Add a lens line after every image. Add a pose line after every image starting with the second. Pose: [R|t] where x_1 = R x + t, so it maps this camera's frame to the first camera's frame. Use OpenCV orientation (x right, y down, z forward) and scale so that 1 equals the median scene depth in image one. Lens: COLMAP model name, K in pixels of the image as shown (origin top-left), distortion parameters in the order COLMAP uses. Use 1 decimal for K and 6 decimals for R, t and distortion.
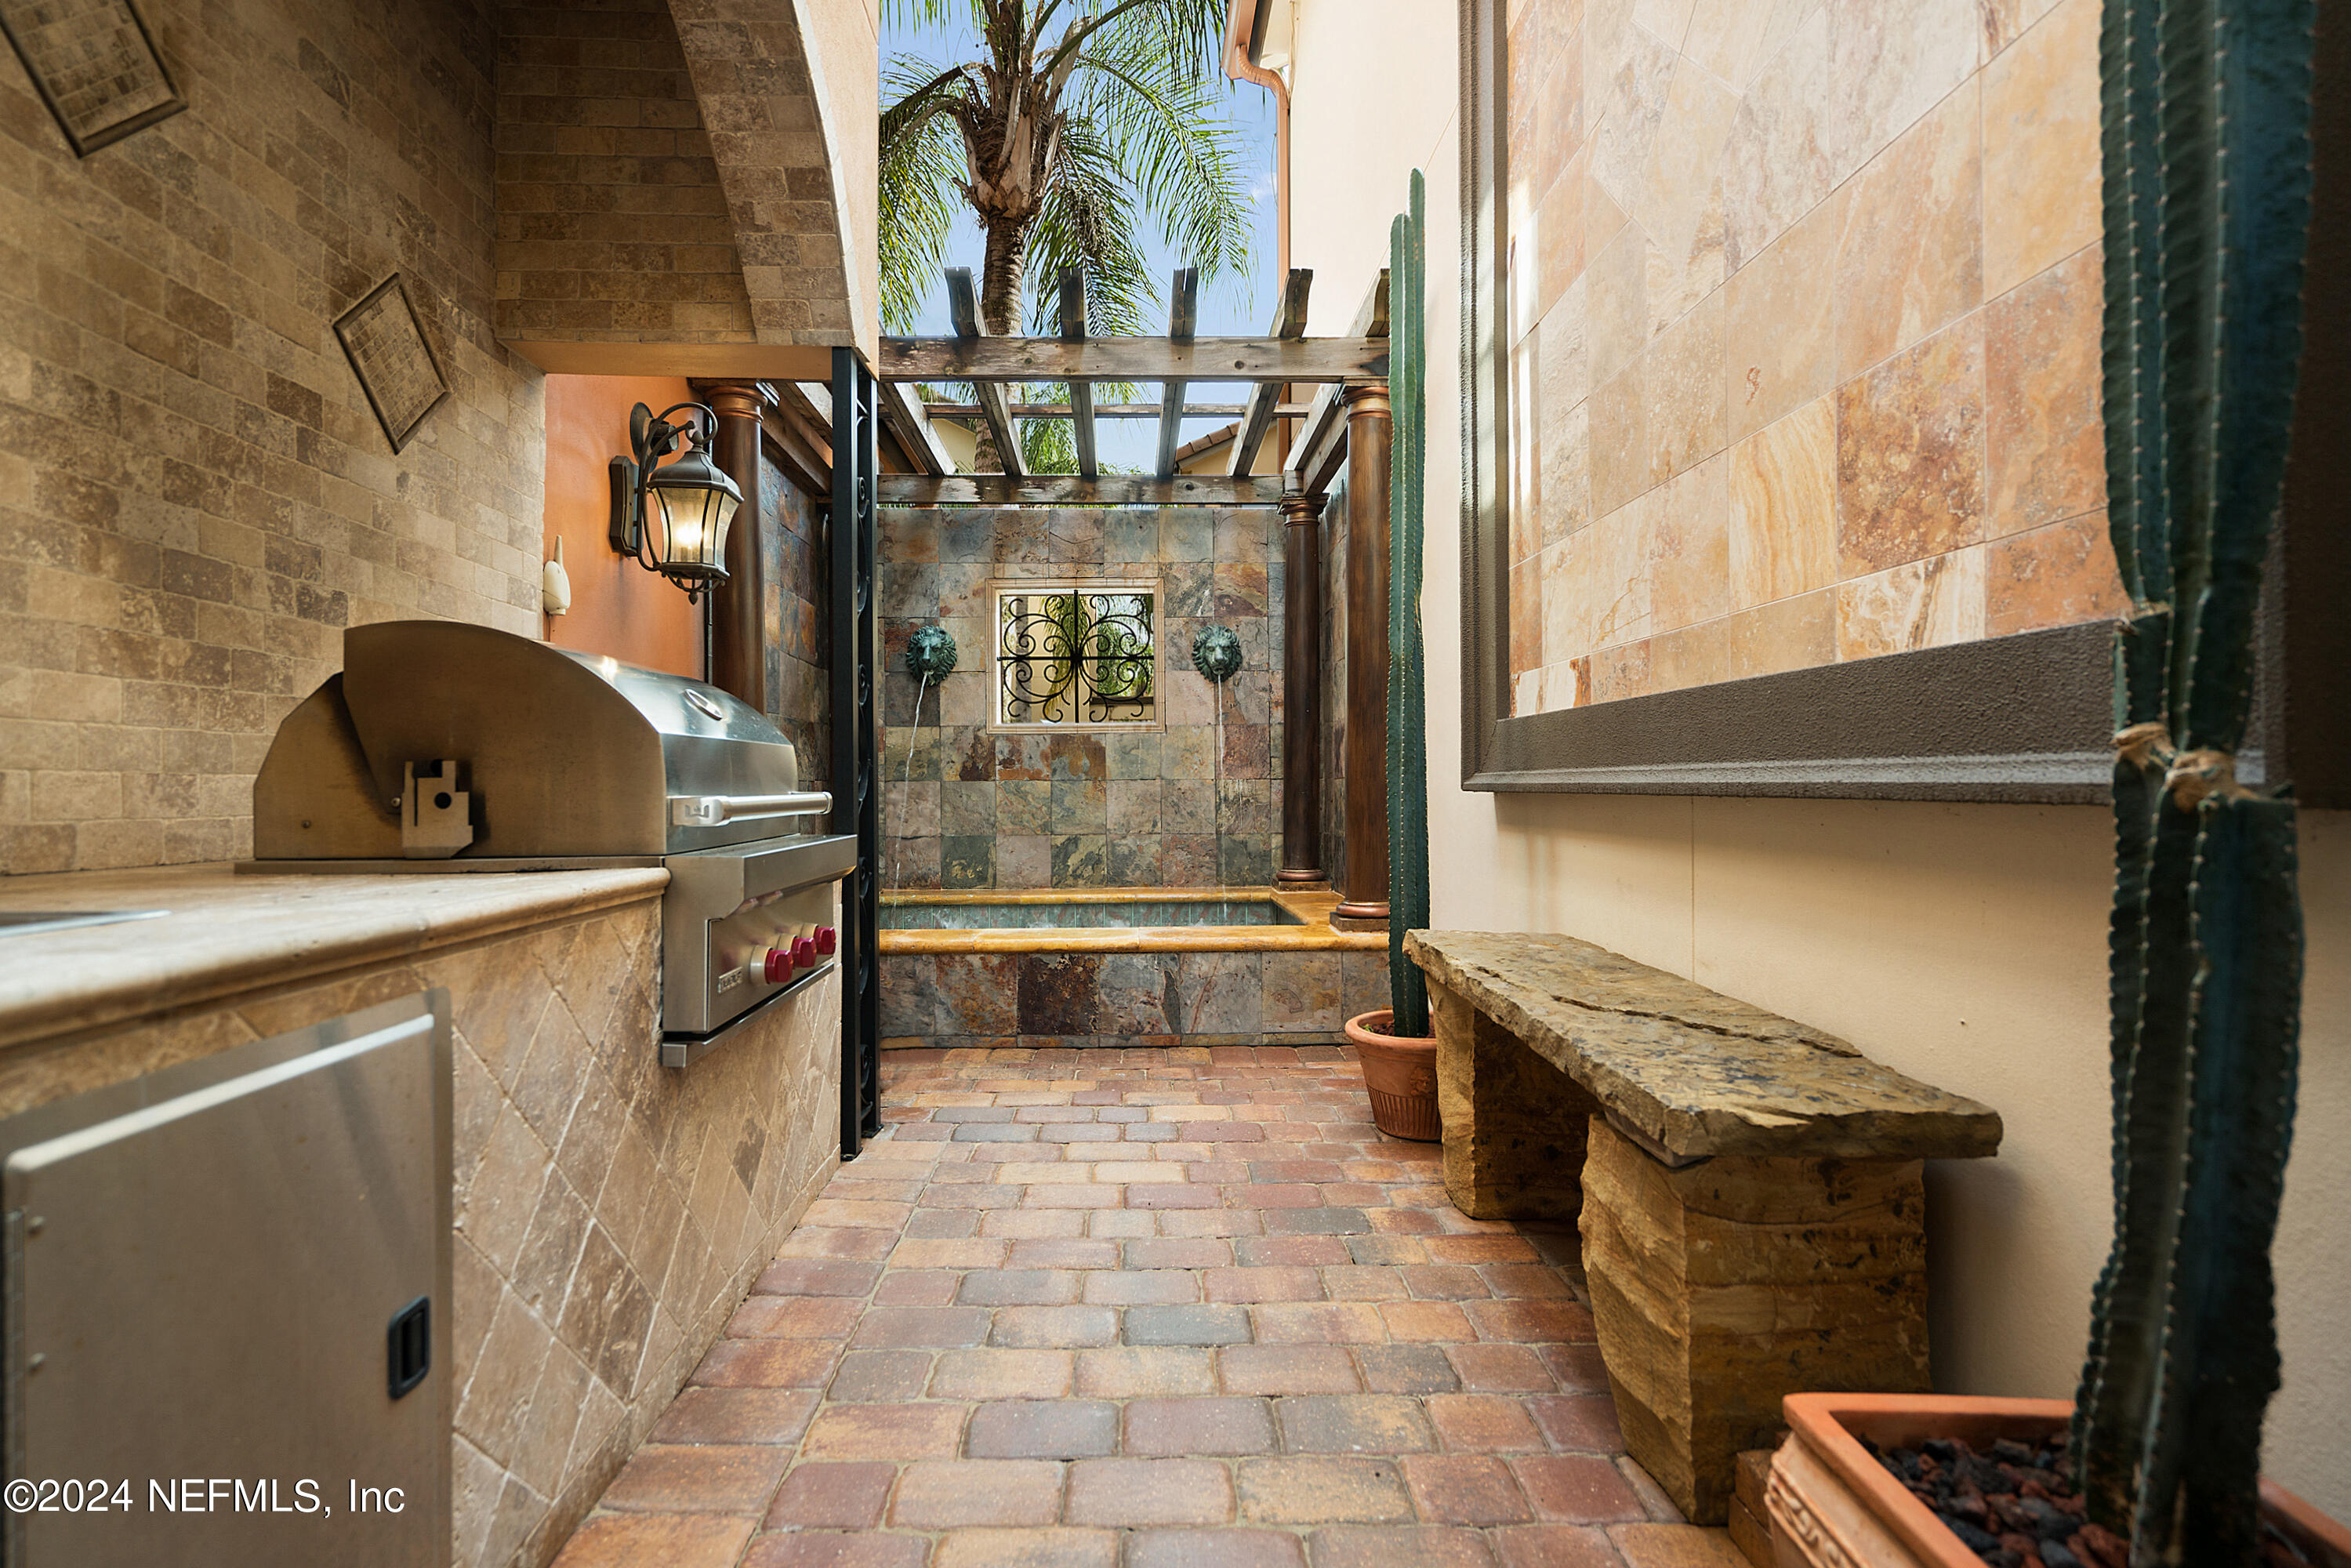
lens RADIAL K [[1194.7, 0, 1172.7], [0, 1194.7, 774.1], [0, 0, 1]] dist [0.001030, -0.000598]
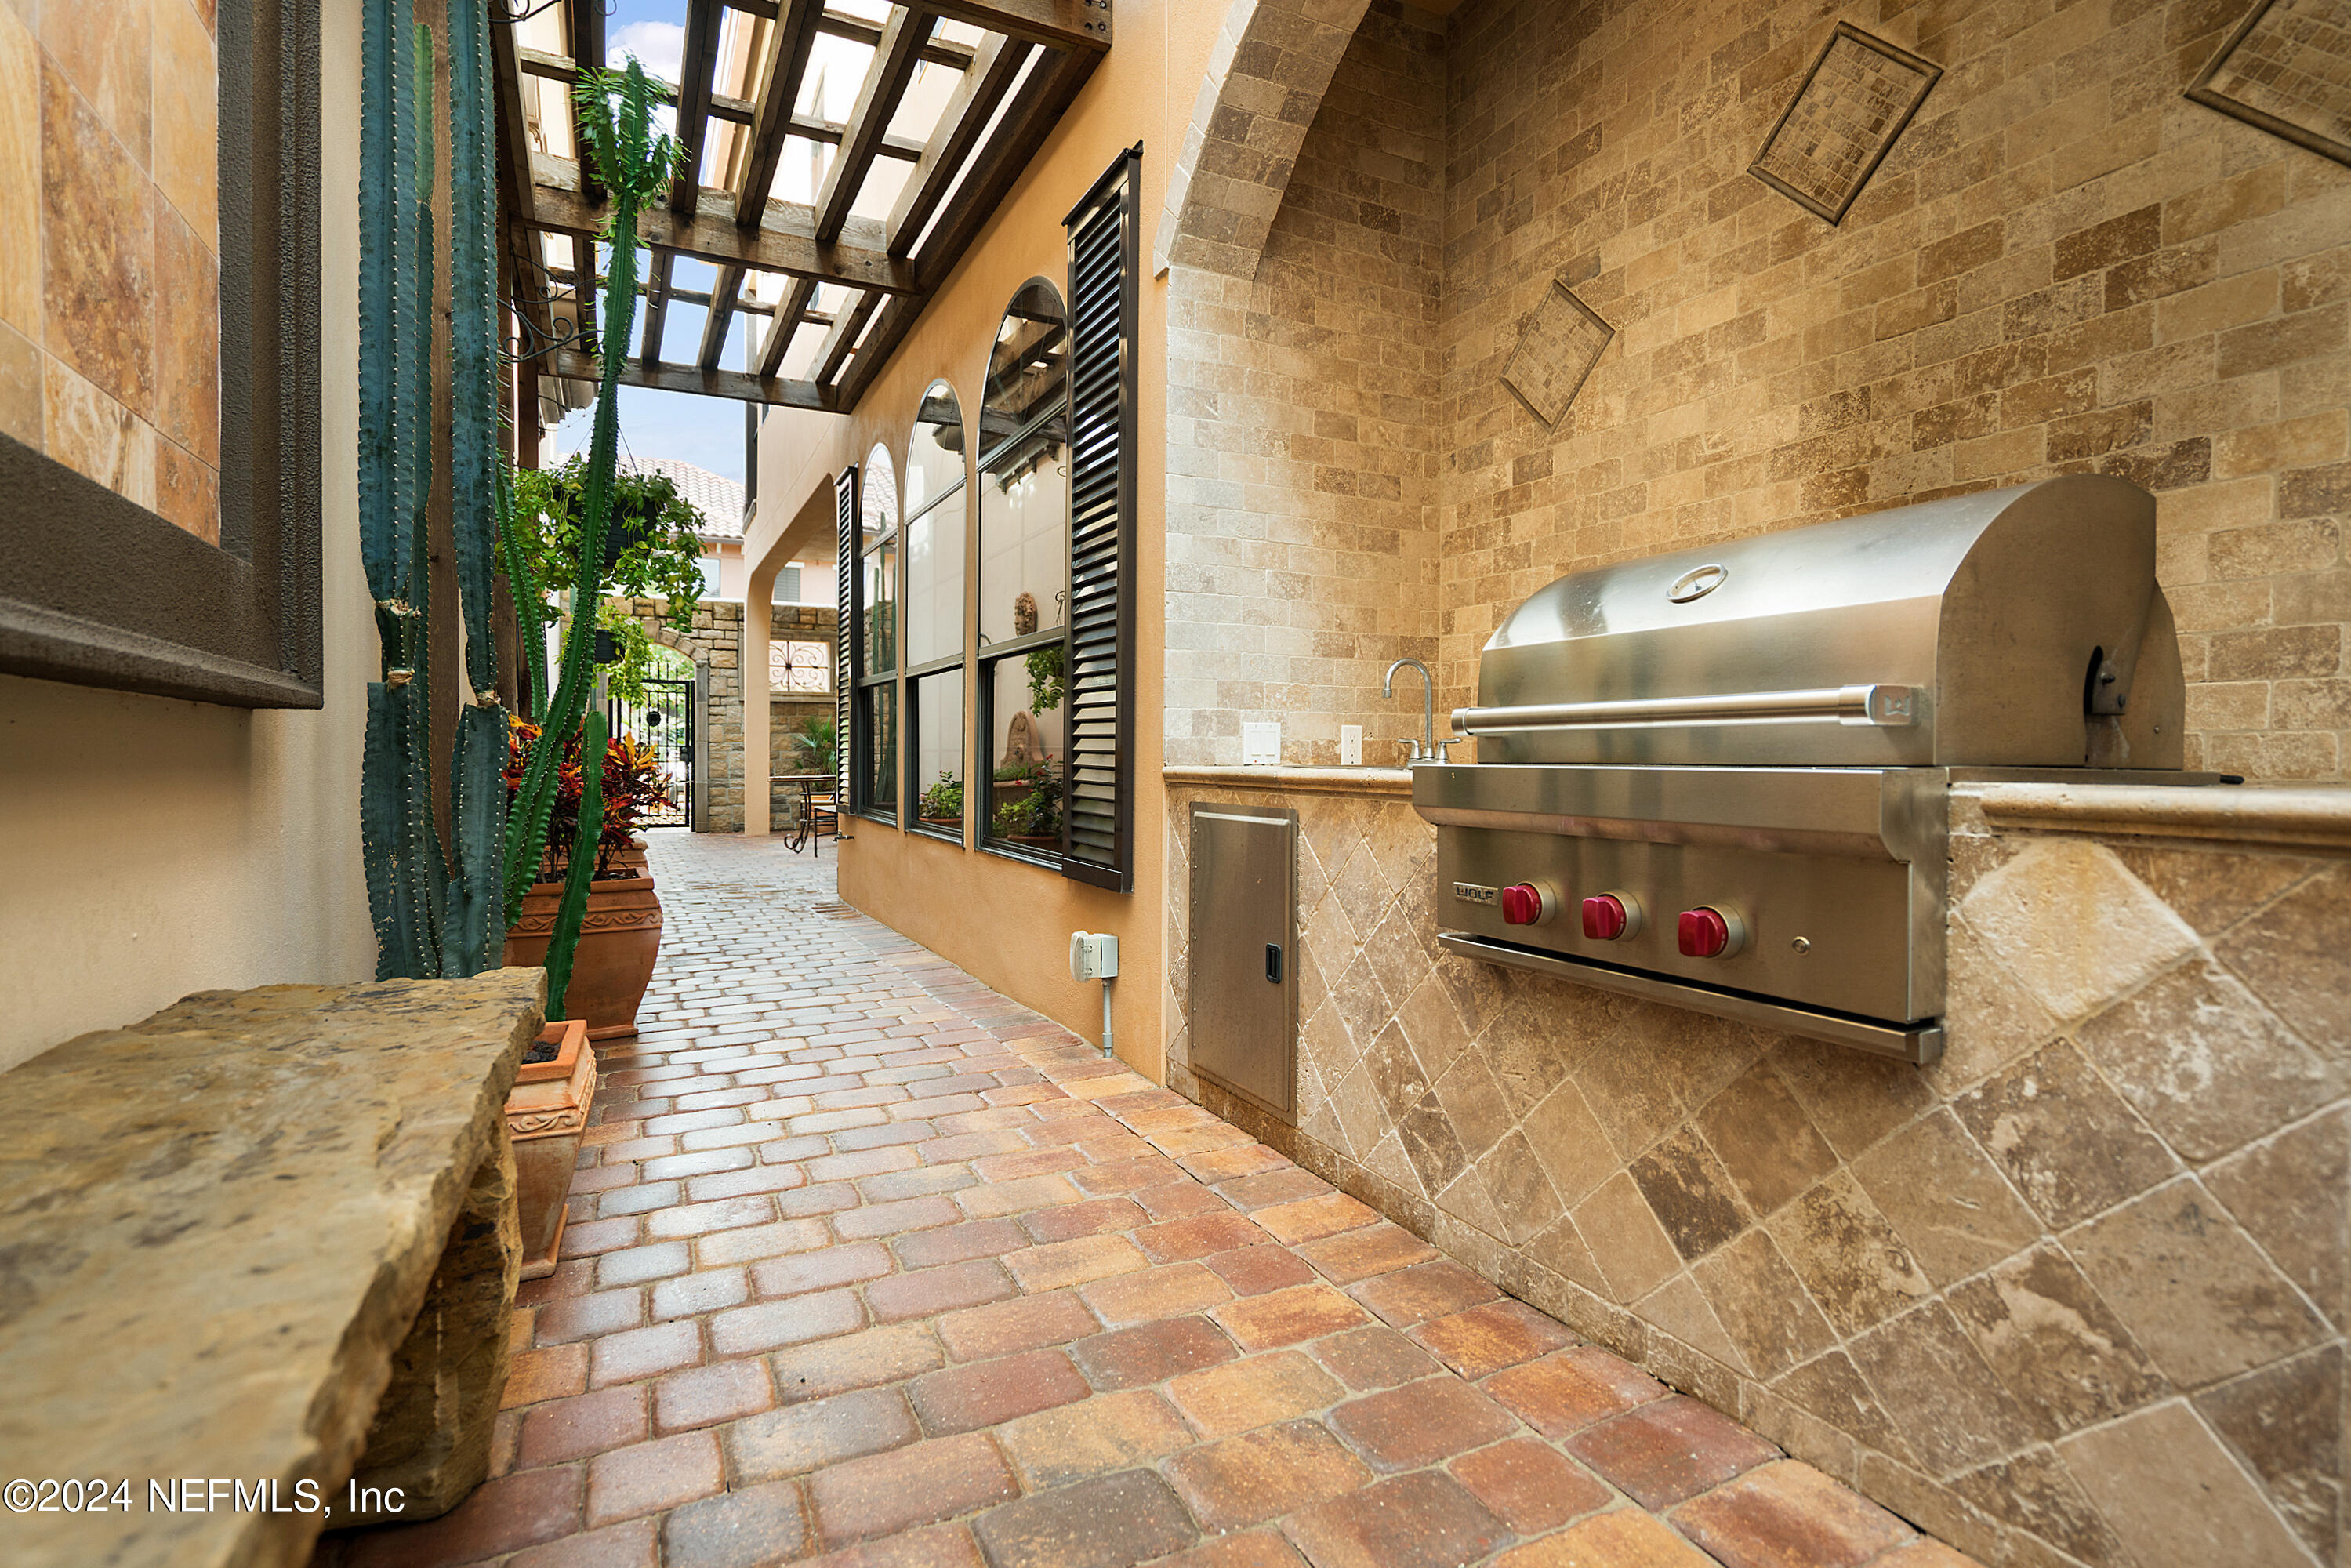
lens RADIAL K [[1194.7, 0, 1175.5], [0, 1194.7, 784.4], [0, 0, 1]] dist [0.001030, -0.000598]
pose [[-0.919970, 0.001311, -0.391987, 0.161993], [-0.003408, 0.999930, 0.011343, 0.050258], [0.391975, 0.011771, -0.919901, 1.221030]]
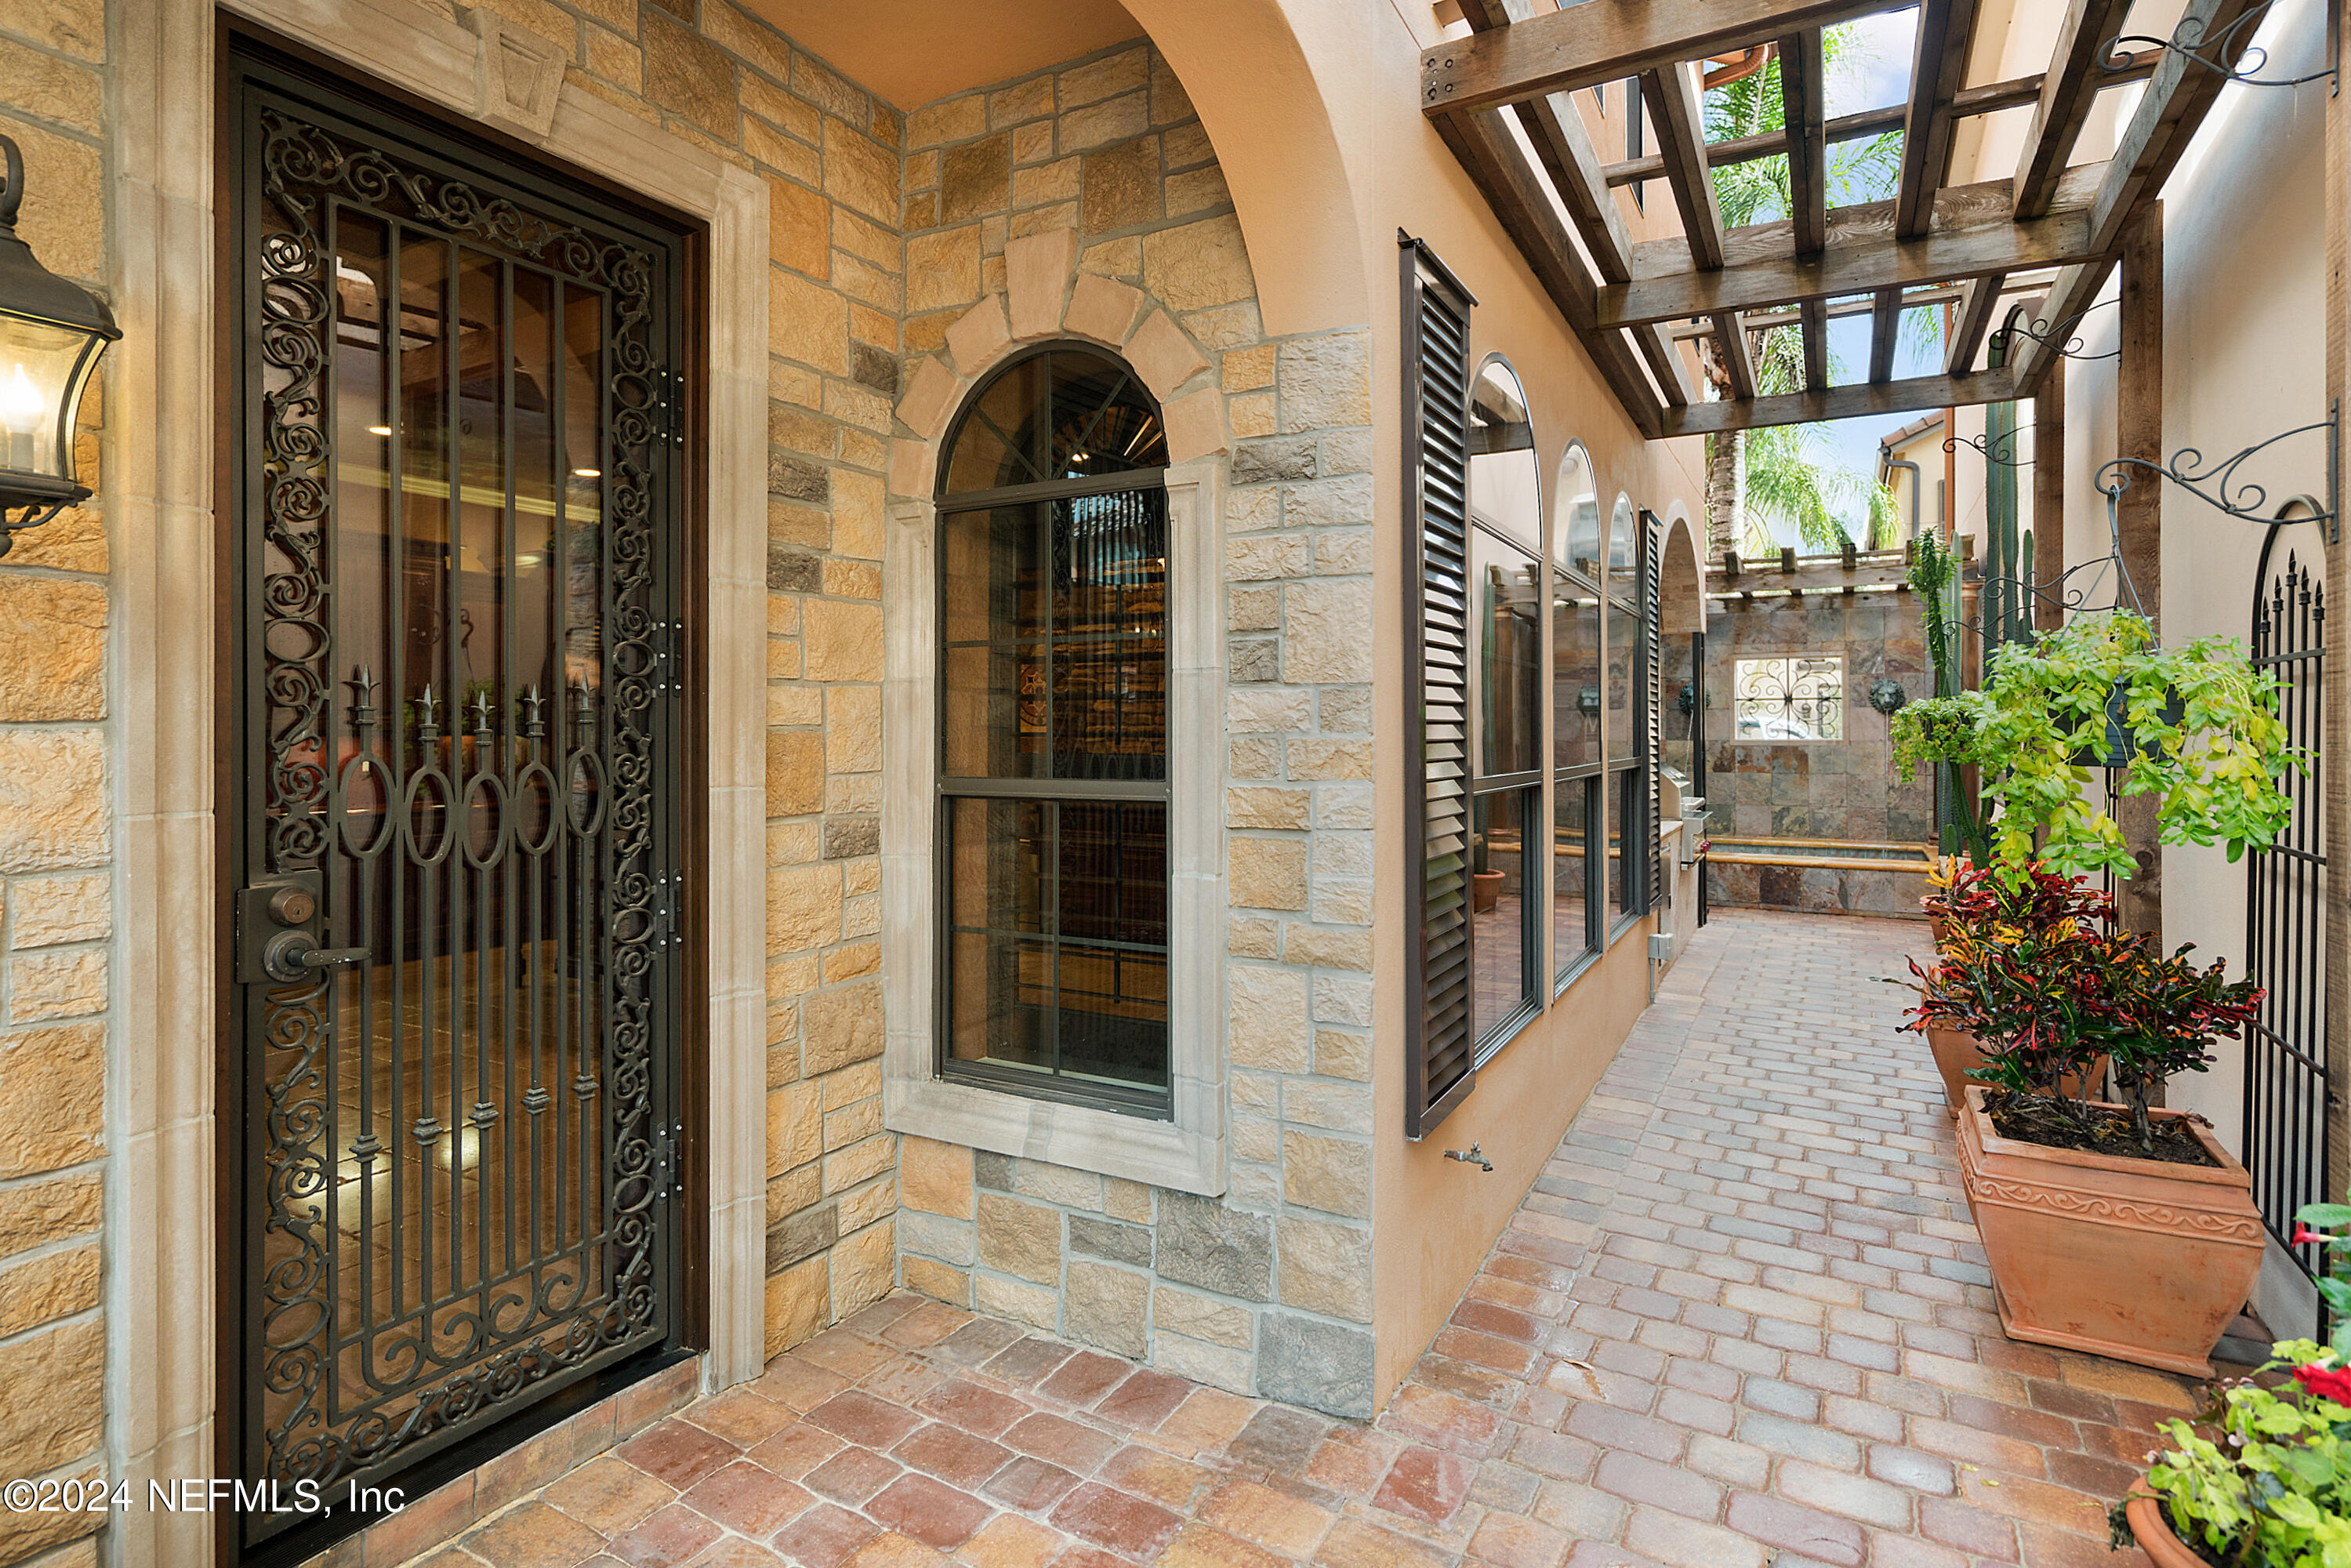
lens RADIAL K [[1194.7, 0, 1165.6], [0, 1194.7, 720.1], [0, 0, 1]] dist [0.001030, -0.000598]
pose [[0.850283, -0.000119, -0.526325, 0.063214], [0.000339, 1.000000, 0.000323, -0.075576], [0.526325, -0.000453, 0.850283, -0.951450]]
